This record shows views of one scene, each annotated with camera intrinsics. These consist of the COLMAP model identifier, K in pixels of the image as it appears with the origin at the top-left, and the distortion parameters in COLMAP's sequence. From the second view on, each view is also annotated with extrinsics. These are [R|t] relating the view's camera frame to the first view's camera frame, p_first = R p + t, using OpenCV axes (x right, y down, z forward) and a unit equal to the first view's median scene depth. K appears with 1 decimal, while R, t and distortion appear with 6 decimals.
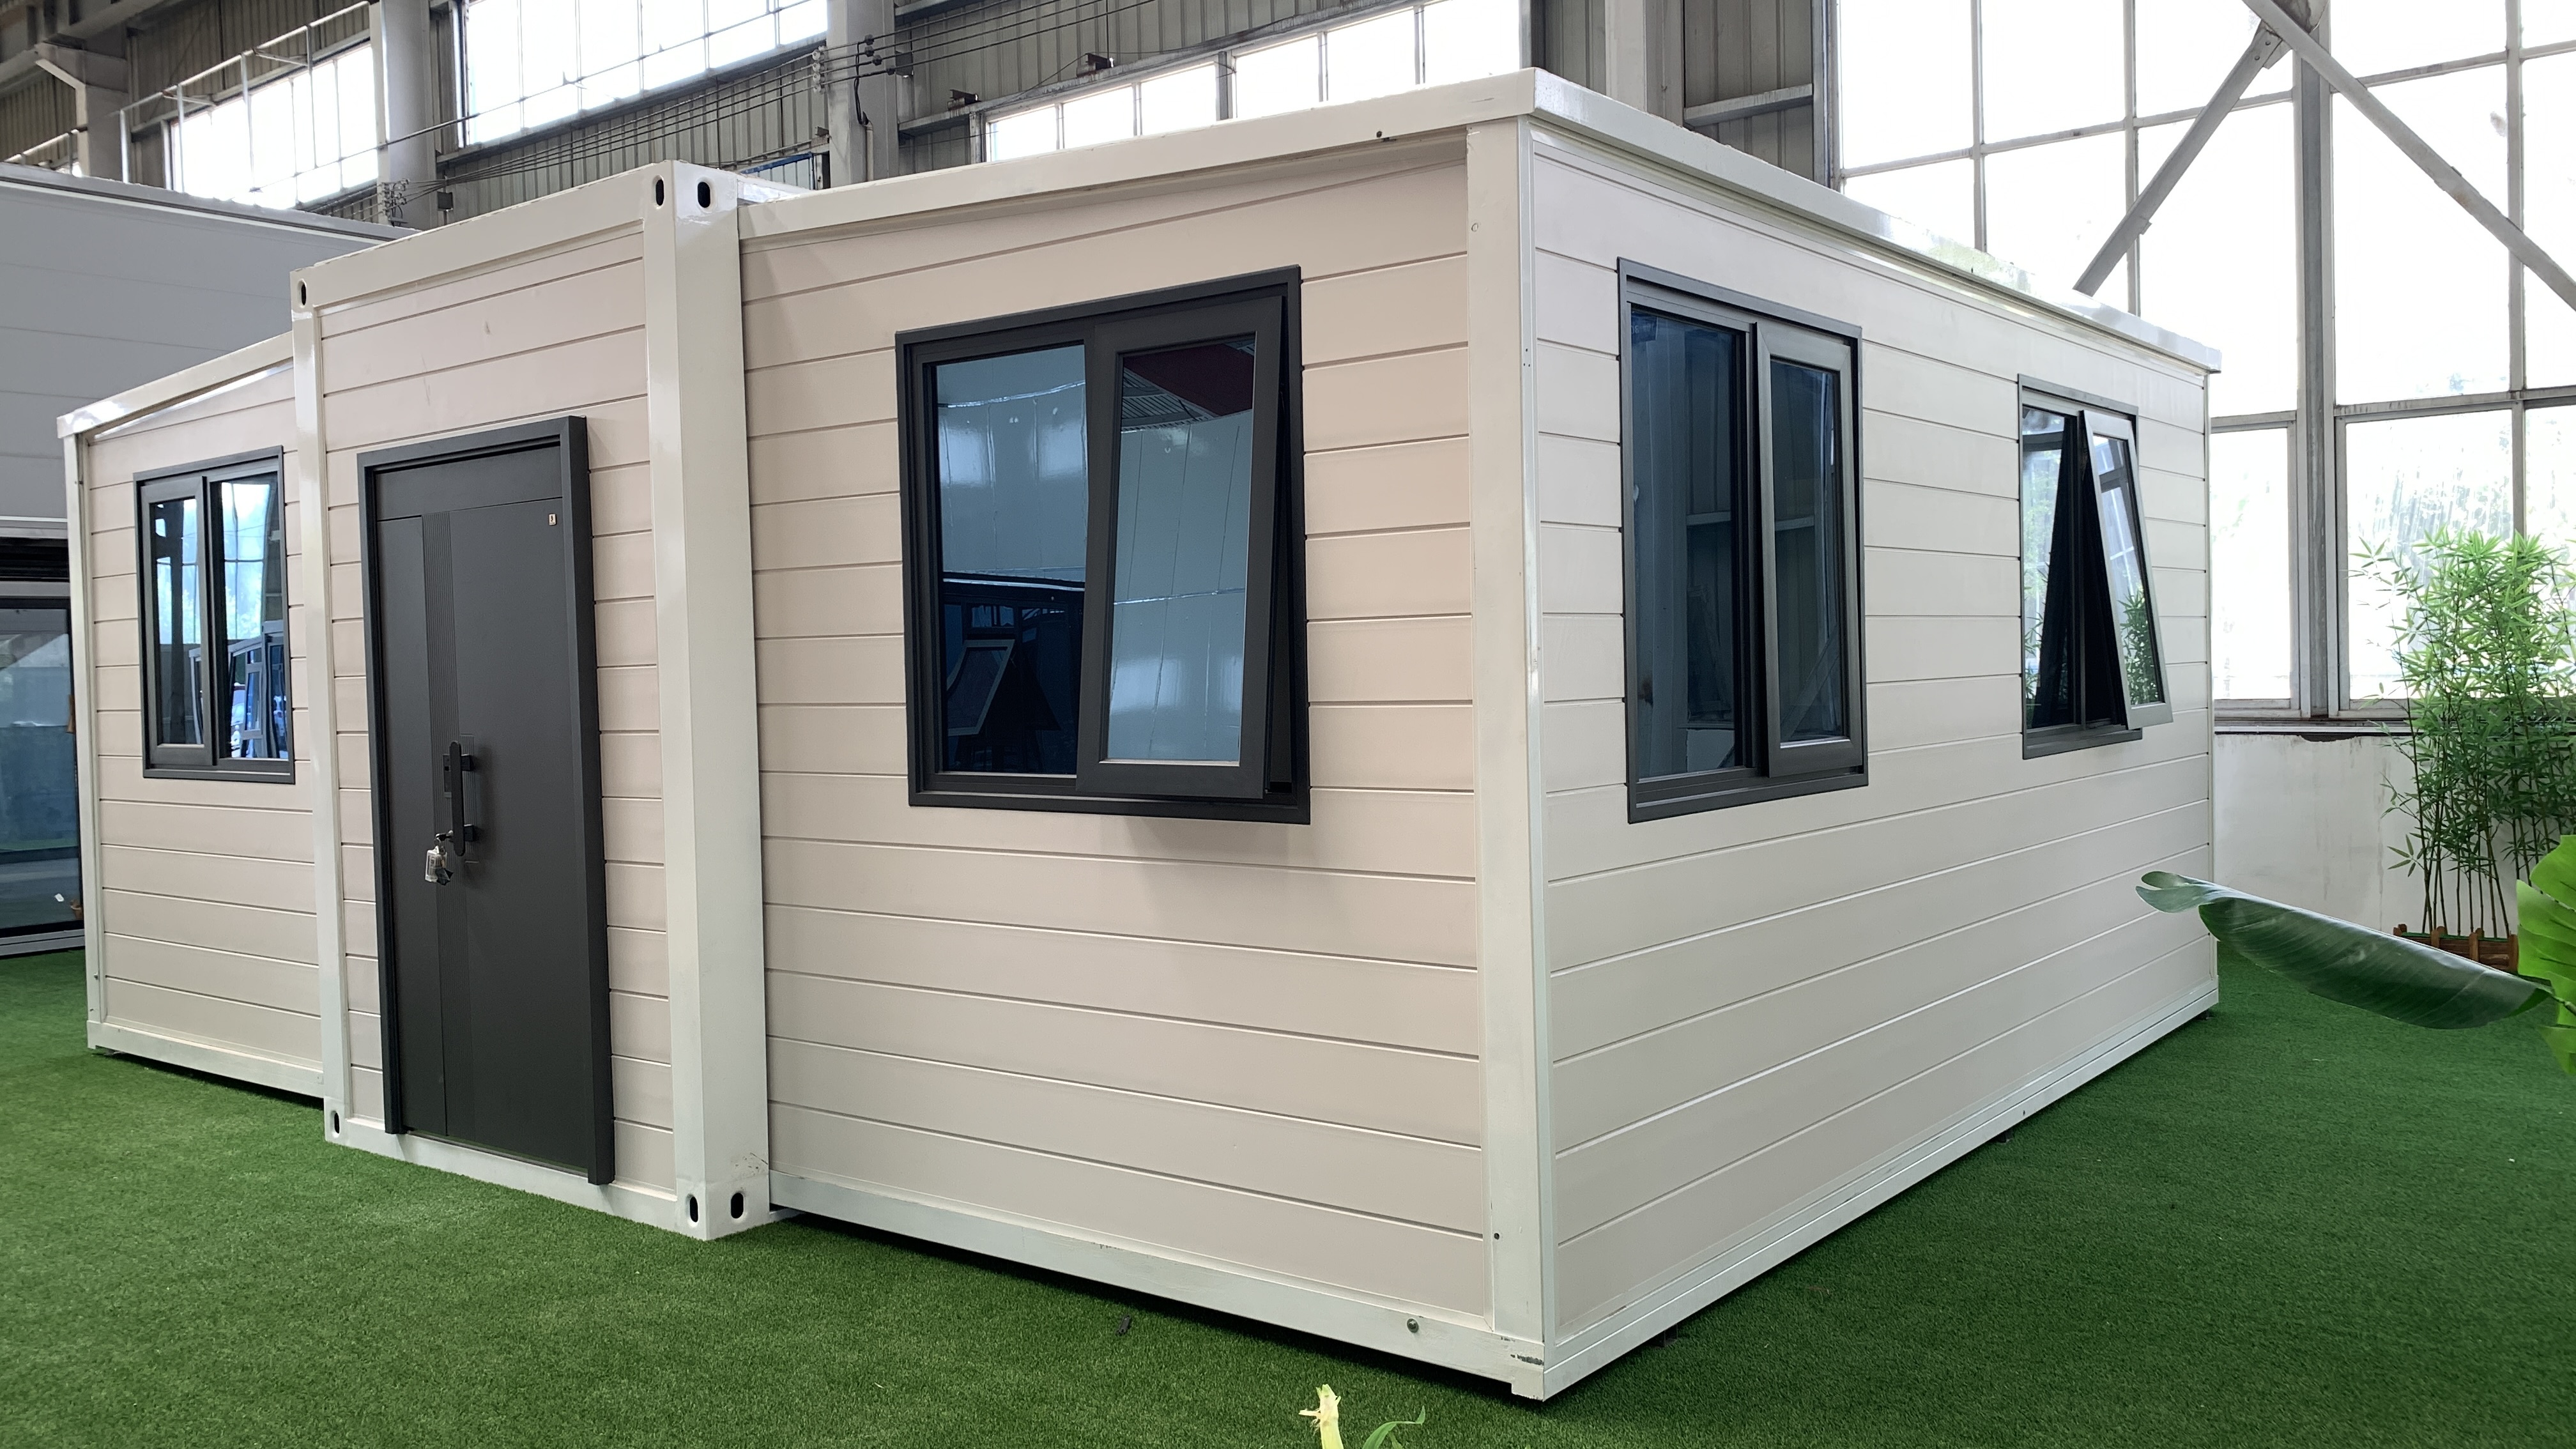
lens RADIAL K [[1984.4, 0, 1288.0], [0, 1984.4, 724.5], [0, 0, 1]] dist [0.043252, -0.055904]
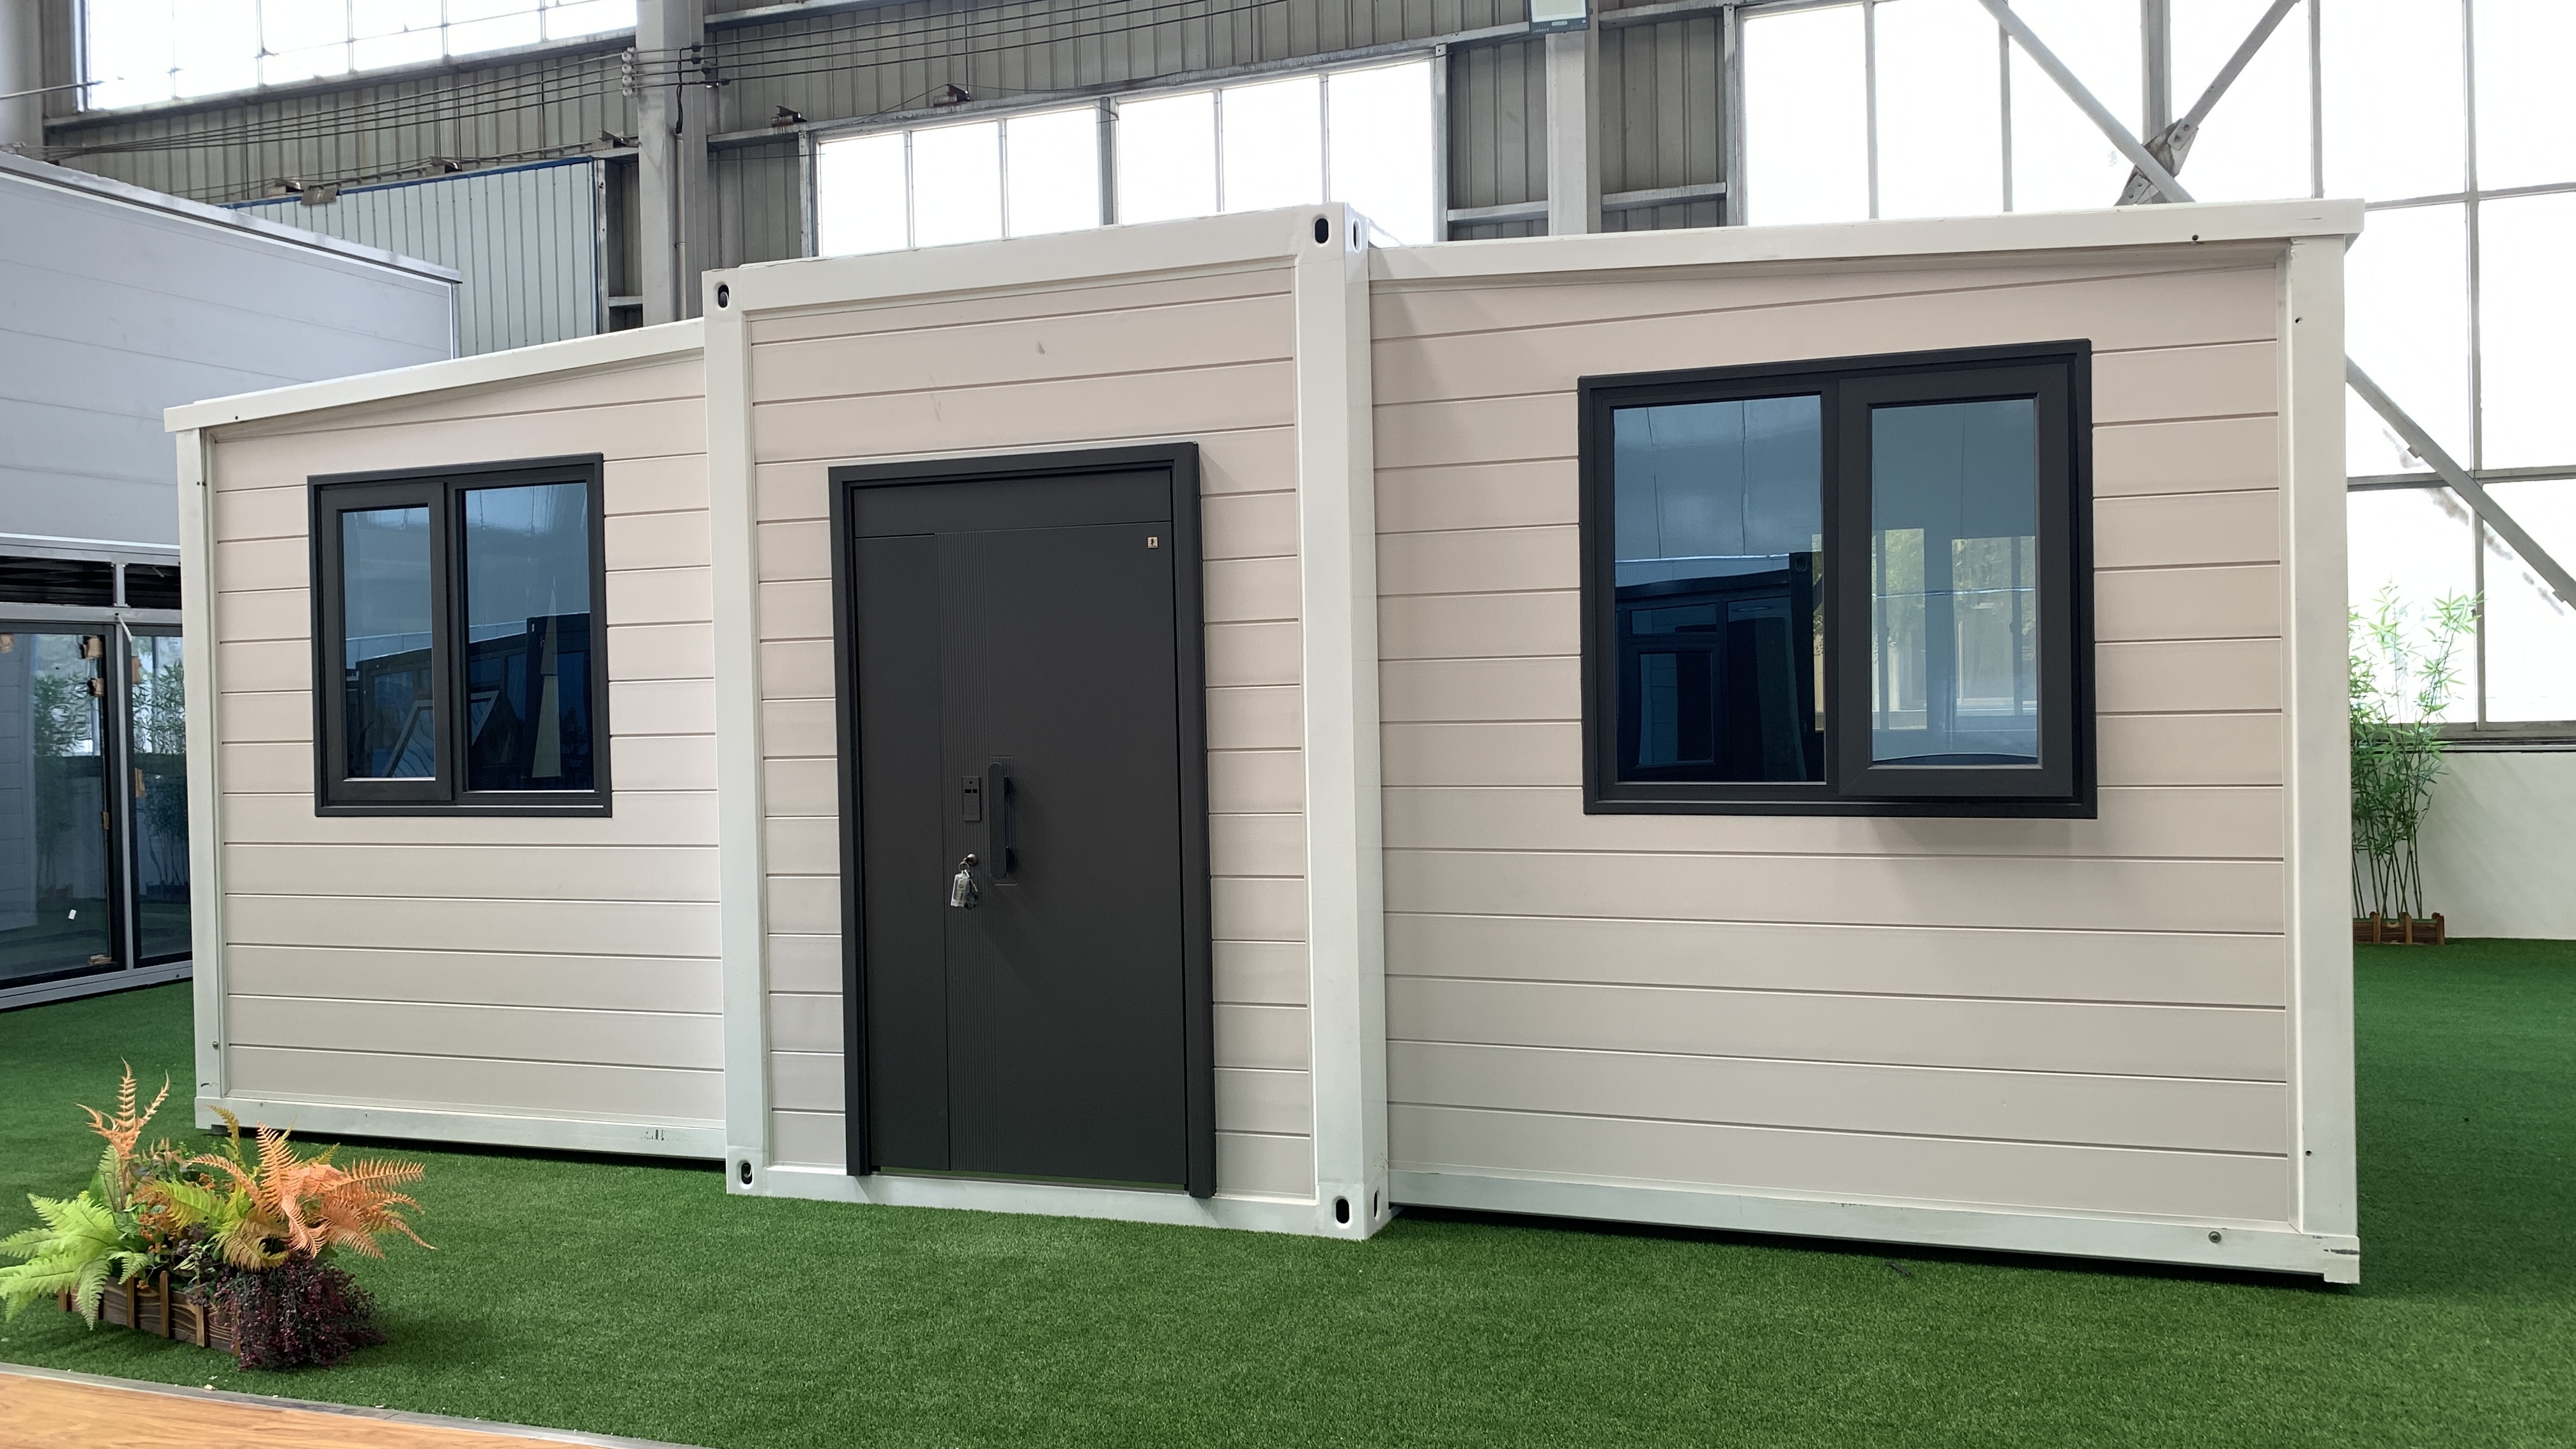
lens RADIAL K [[1984.4, 0, 1288.0], [0, 1984.4, 724.5], [0, 0, 1]] dist [0.043252, -0.055904]
pose [[0.950675, -0.002758, 0.310175, -0.623080], [0.009714, 0.999735, -0.020882, 0.012020], [-0.310035, 0.022865, 0.950450, 0.023738]]
